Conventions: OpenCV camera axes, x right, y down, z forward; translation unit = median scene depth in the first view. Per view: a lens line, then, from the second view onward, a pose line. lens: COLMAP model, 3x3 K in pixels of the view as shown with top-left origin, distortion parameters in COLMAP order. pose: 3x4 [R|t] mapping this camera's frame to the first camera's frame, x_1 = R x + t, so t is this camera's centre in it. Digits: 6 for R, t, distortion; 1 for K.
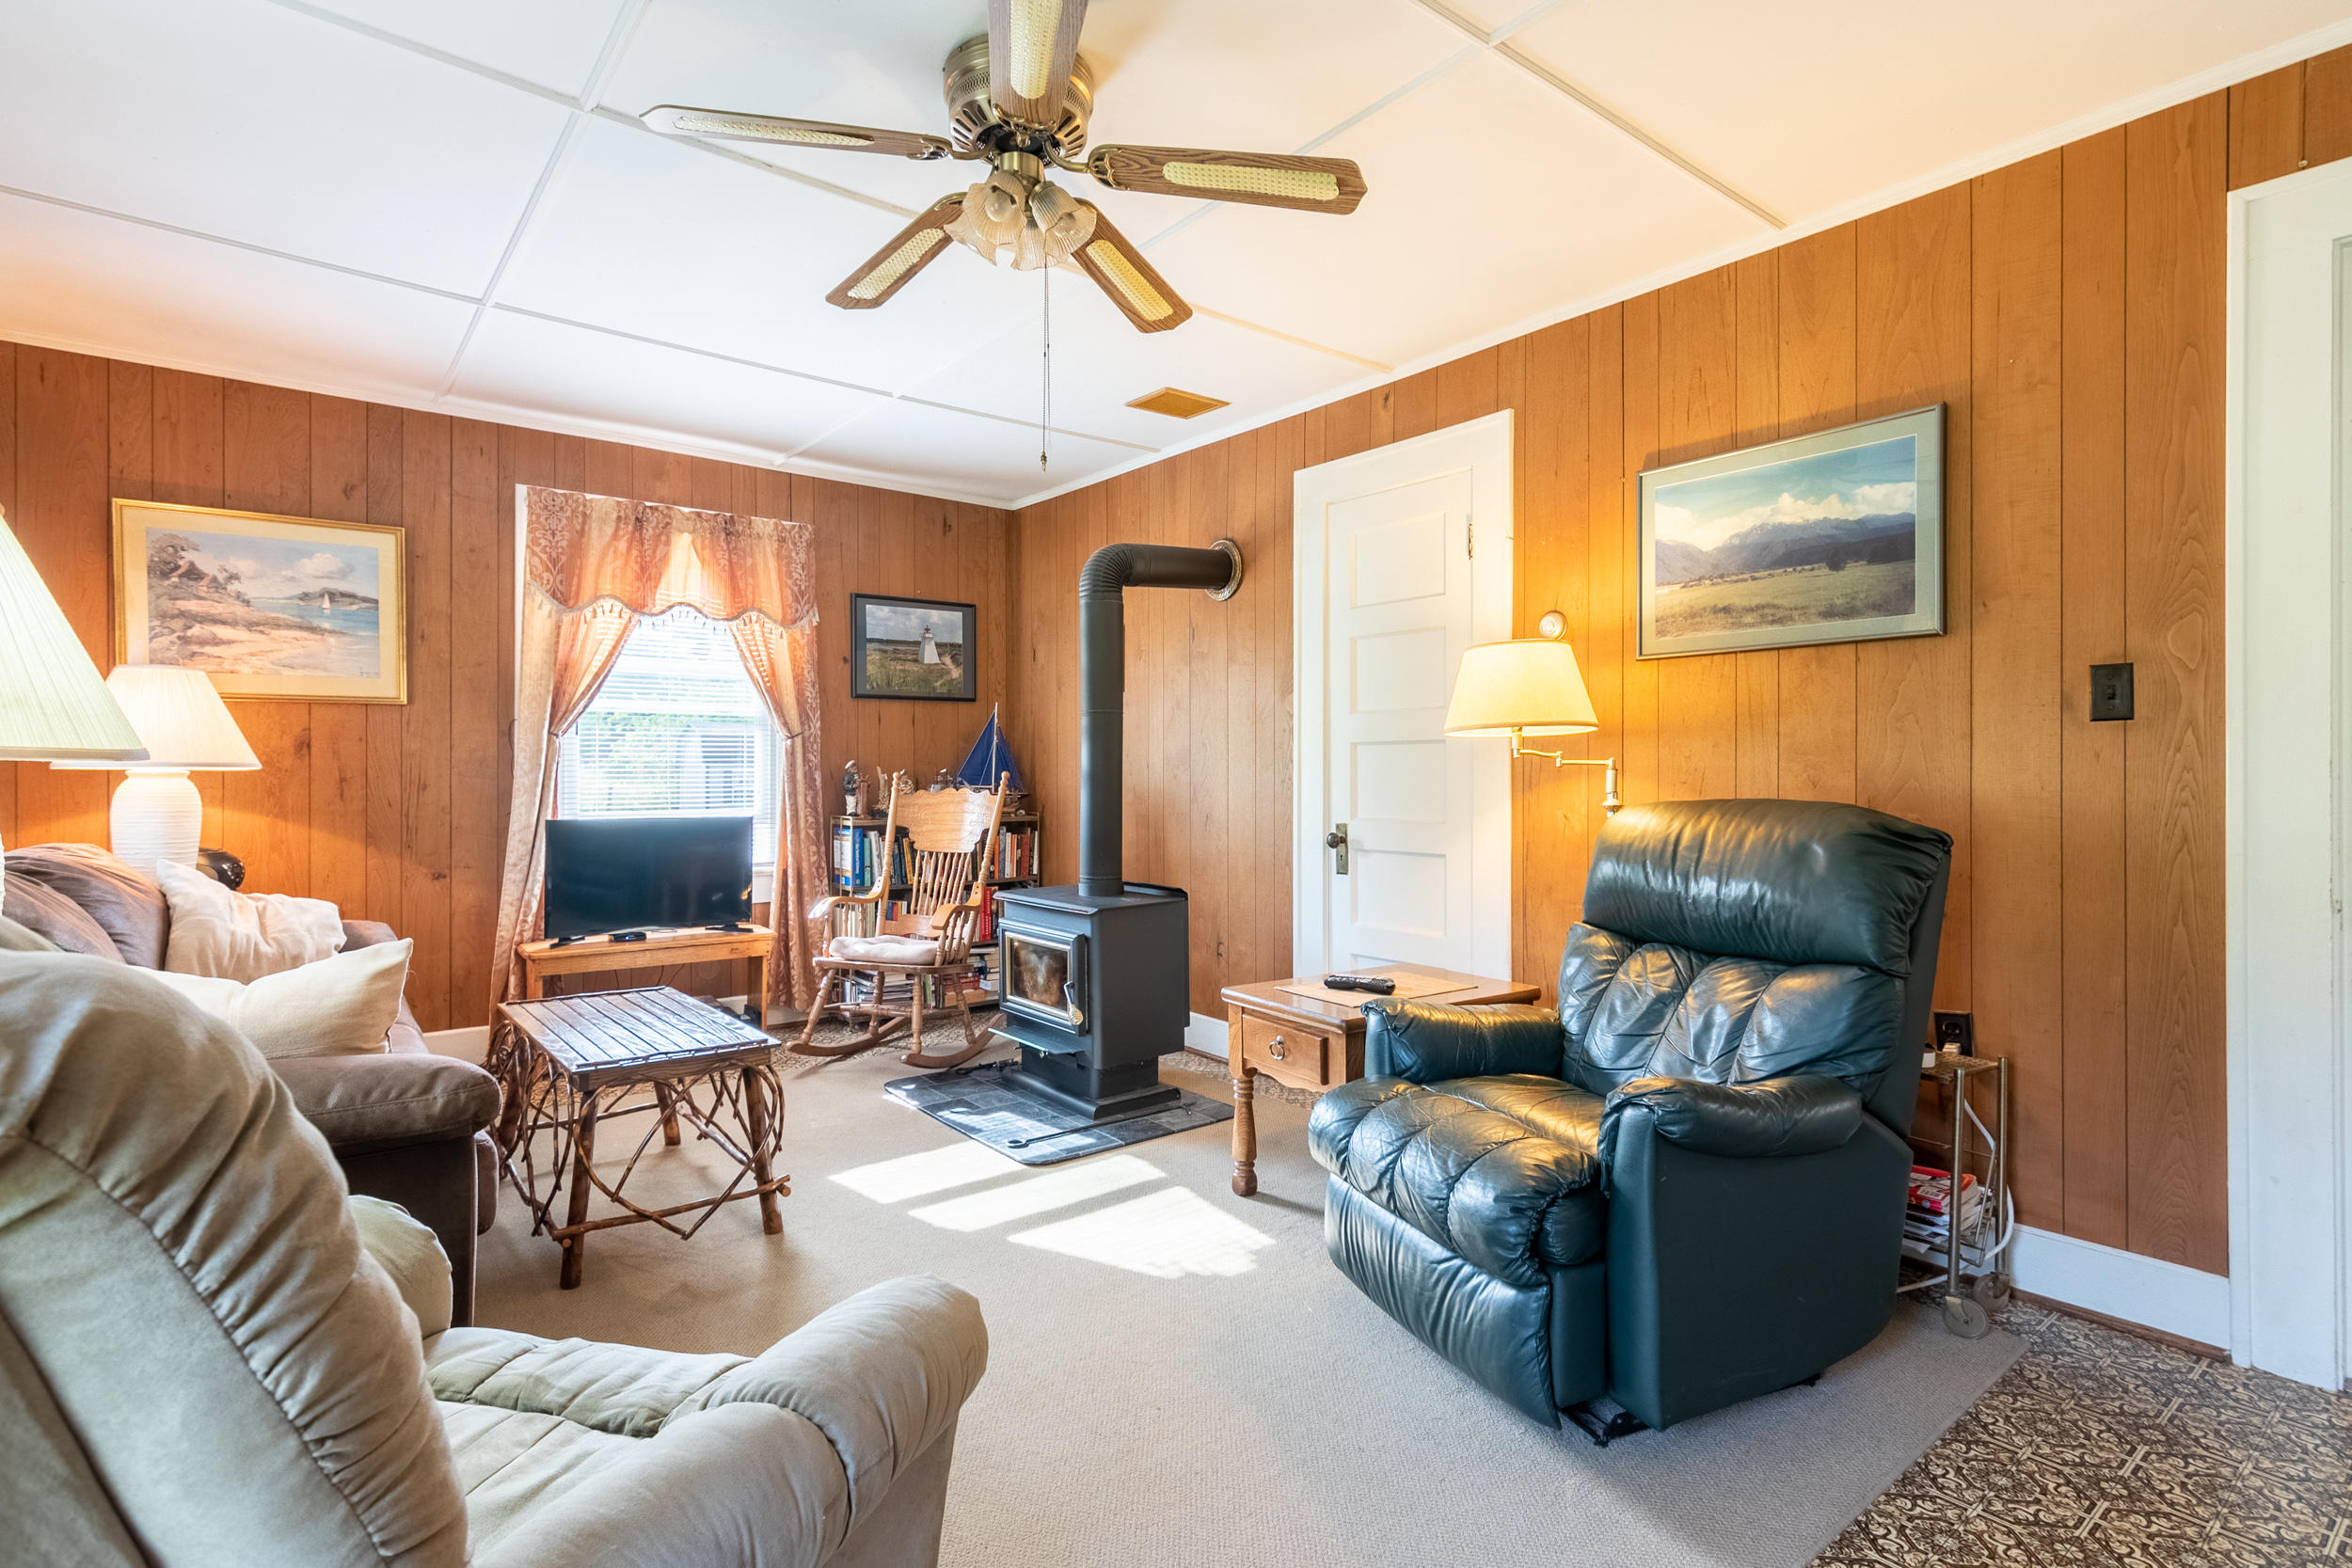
lens RADIAL K [[1133.7, 0, 1165.7], [0, 1133.7, 767.0], [0, 0, 1]] dist [0.001446, 0.001170]
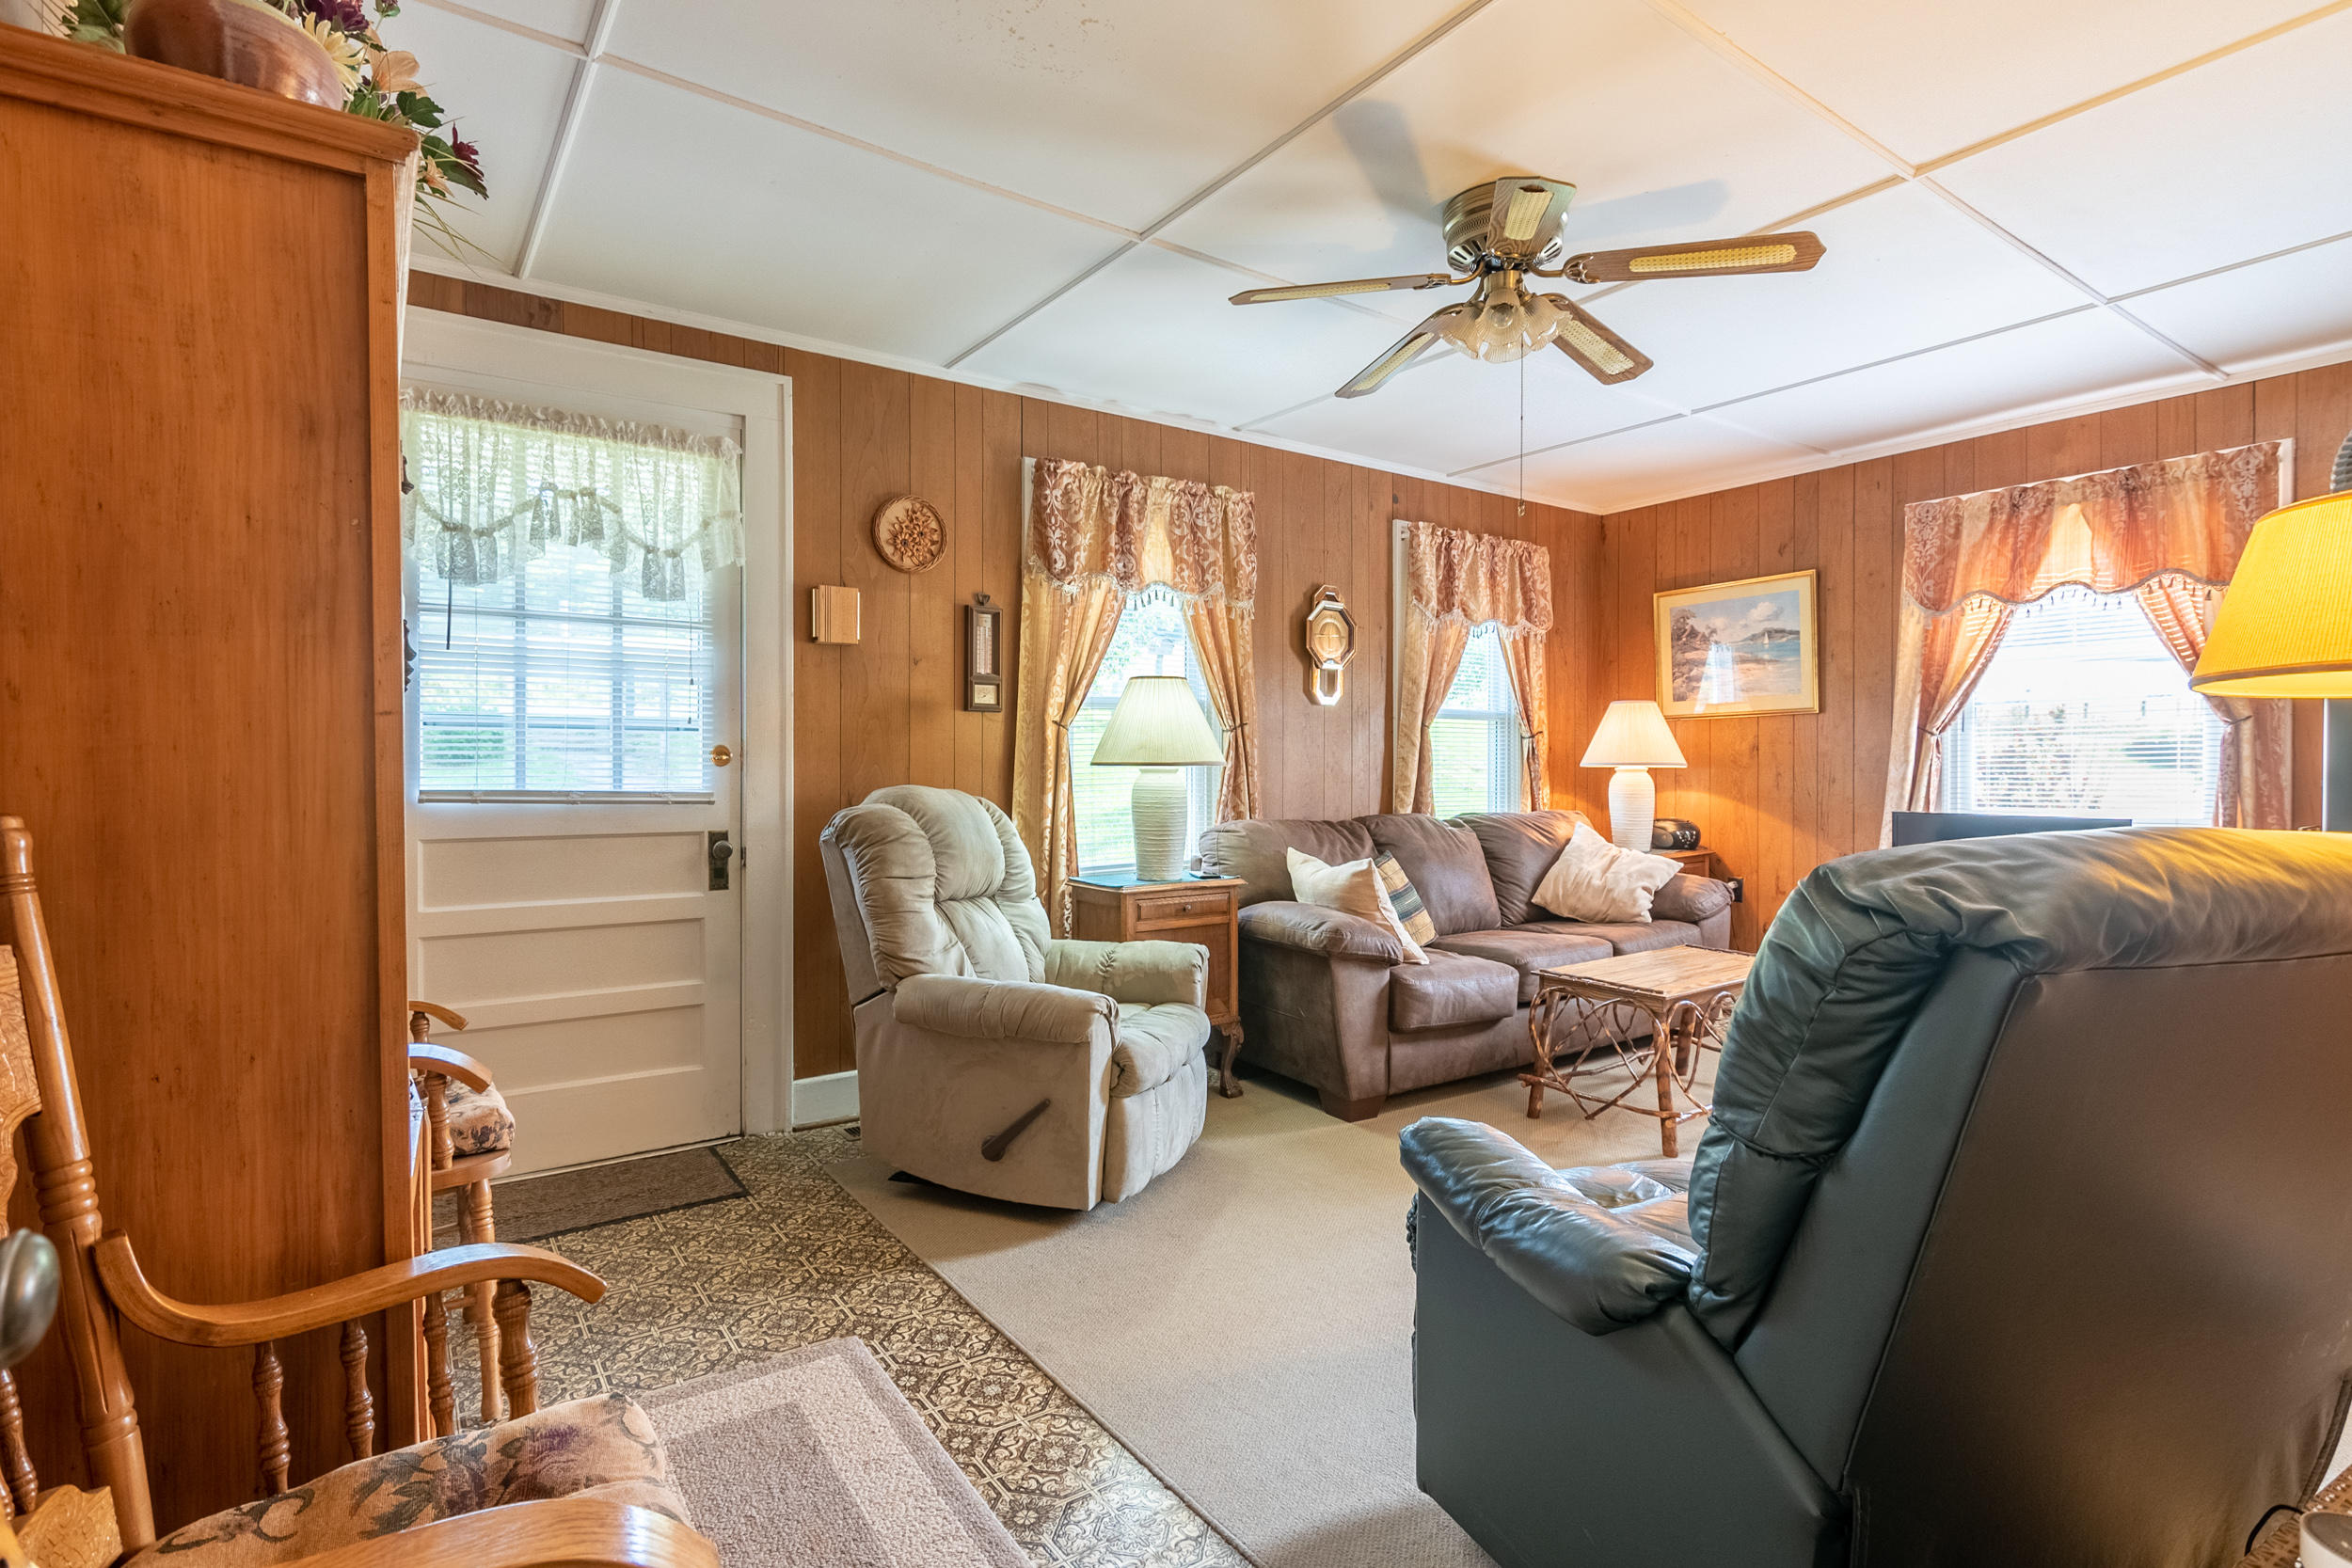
lens RADIAL K [[1133.7, 0, 1165.7], [0, 1133.7, 767.0], [0, 0, 1]] dist [0.001446, 0.001170]
pose [[-0.054438, -0.002599, -0.998514, 0.573211], [0.007655, 0.999966, -0.003020, 0.001281], [0.998488, -0.007808, -0.054416, 0.354224]]
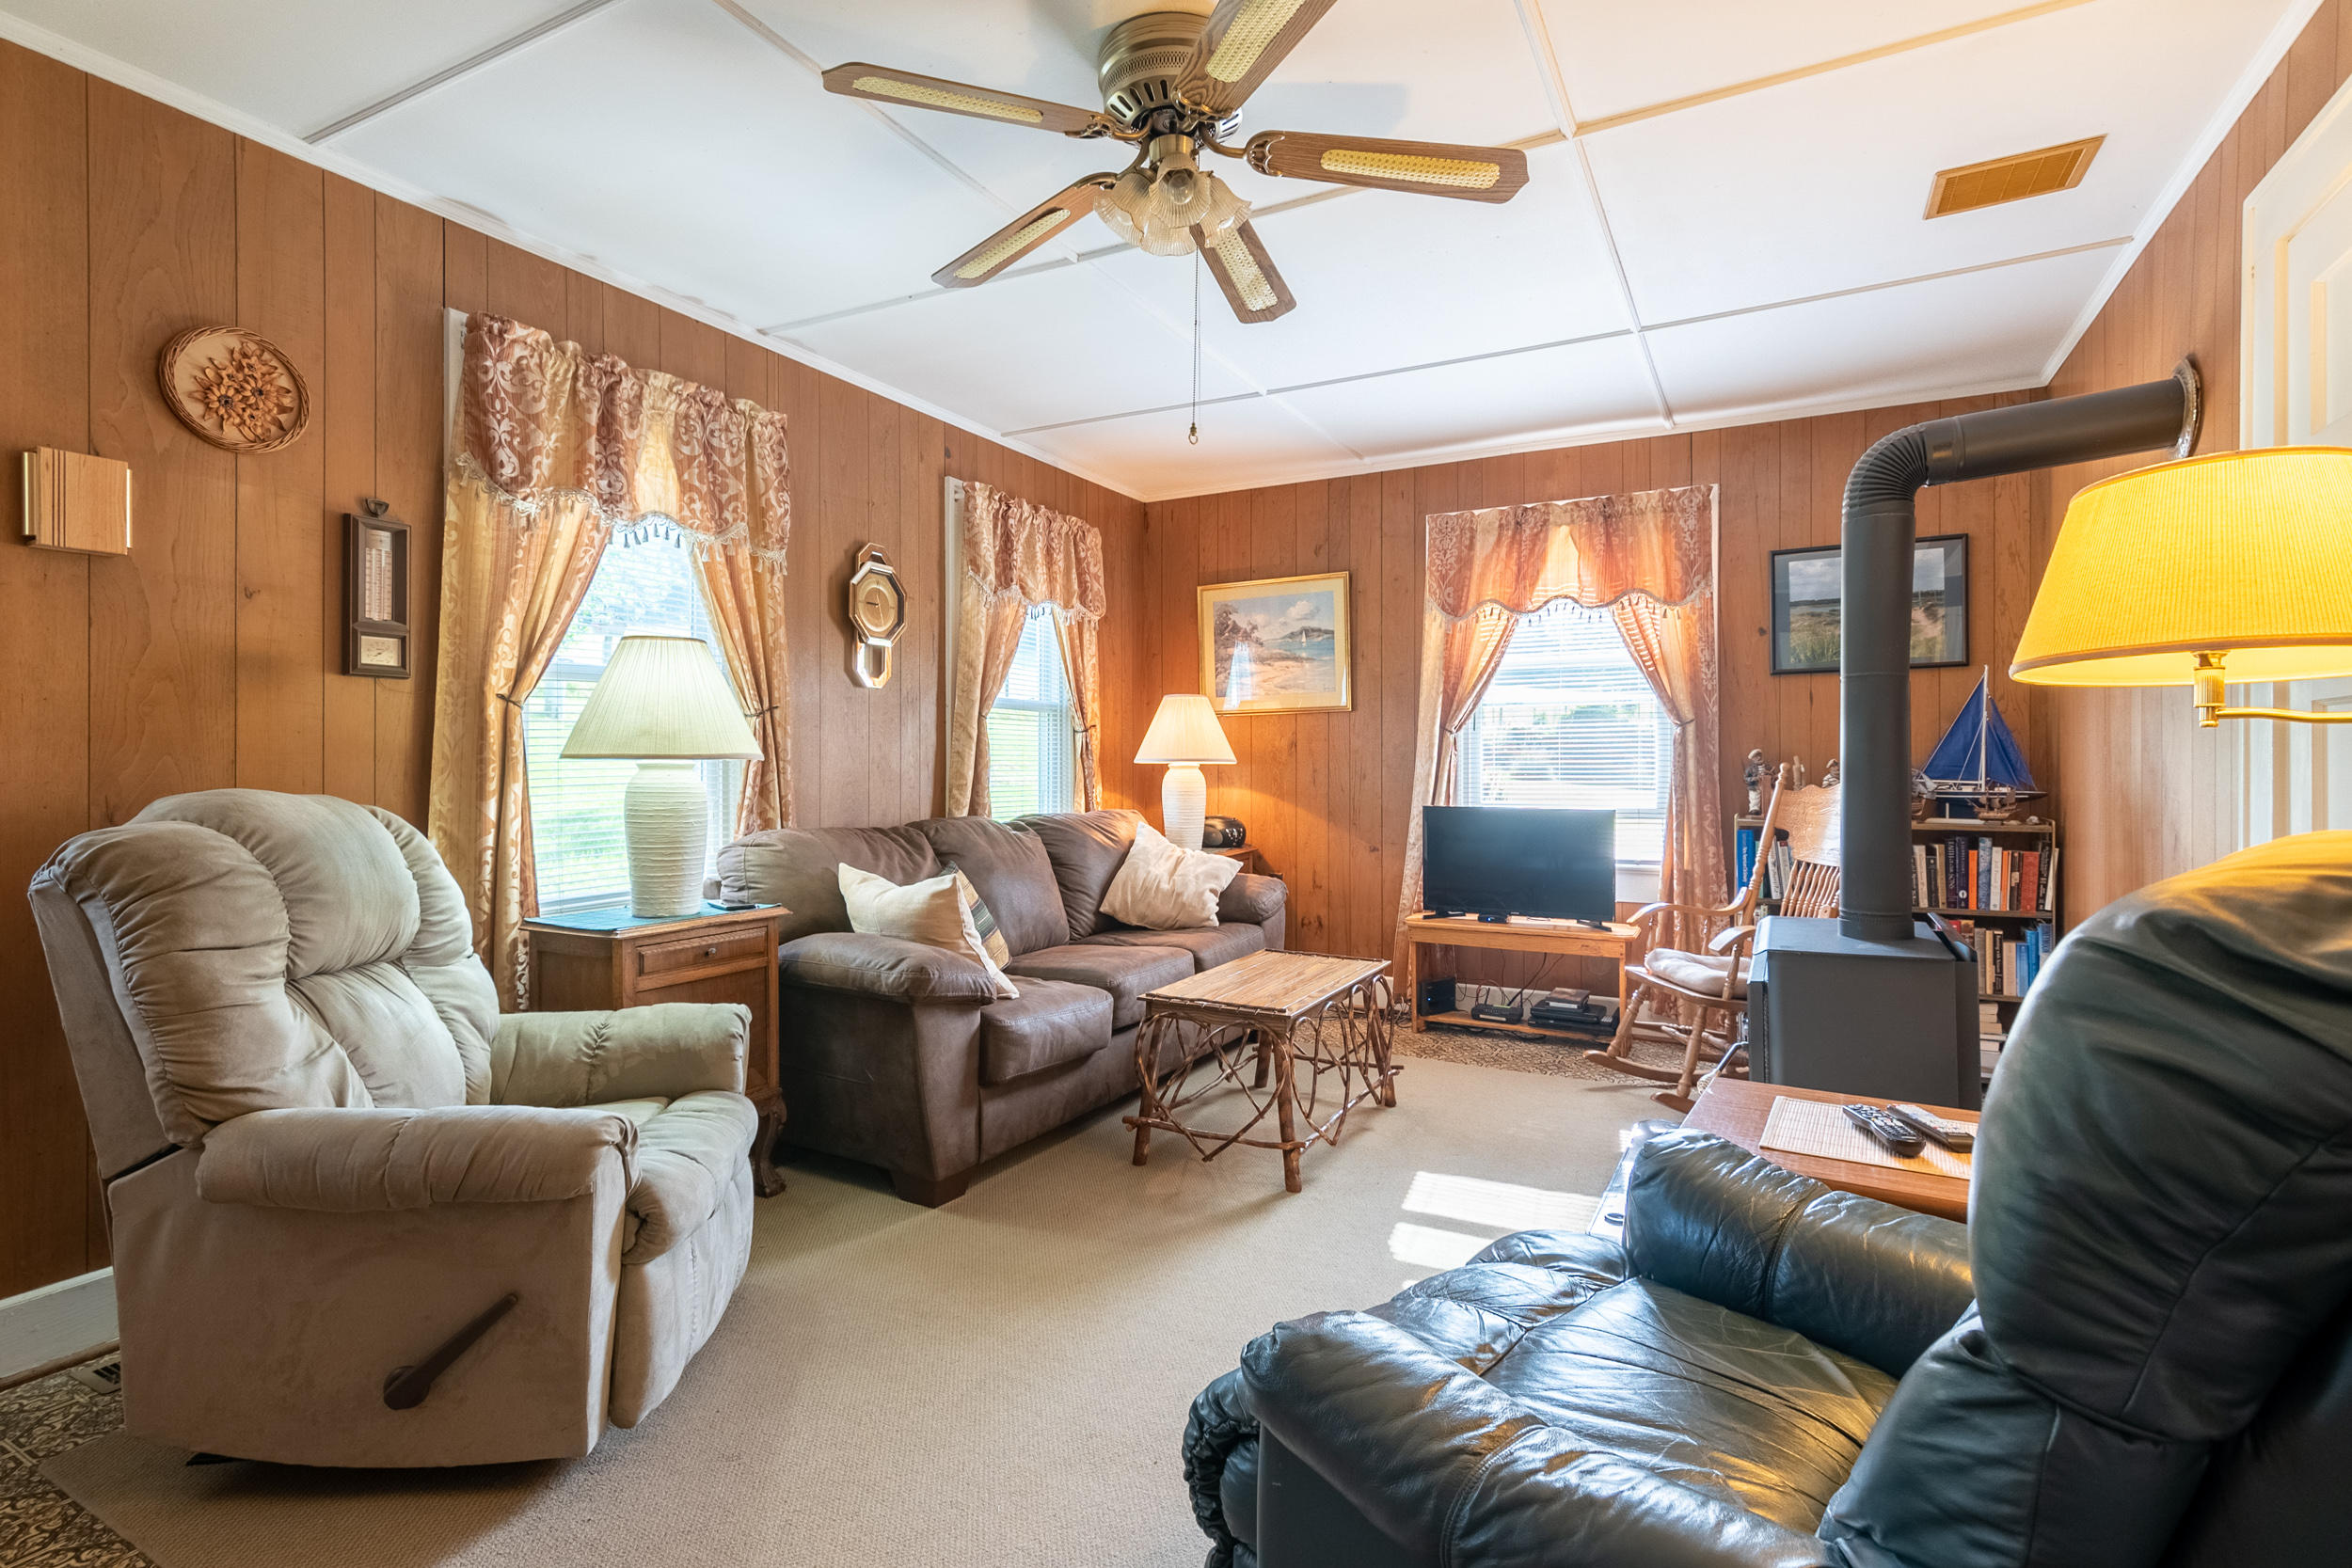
lens RADIAL K [[1133.7, 0, 1165.7], [0, 1133.7, 767.0], [0, 0, 1]] dist [0.001446, 0.001170]
pose [[0.394279, -0.001475, -0.918990, 0.394275], [0.007618, 0.999970, 0.001663, 0.003112], [0.918959, -0.007657, 0.394278, 0.306381]]
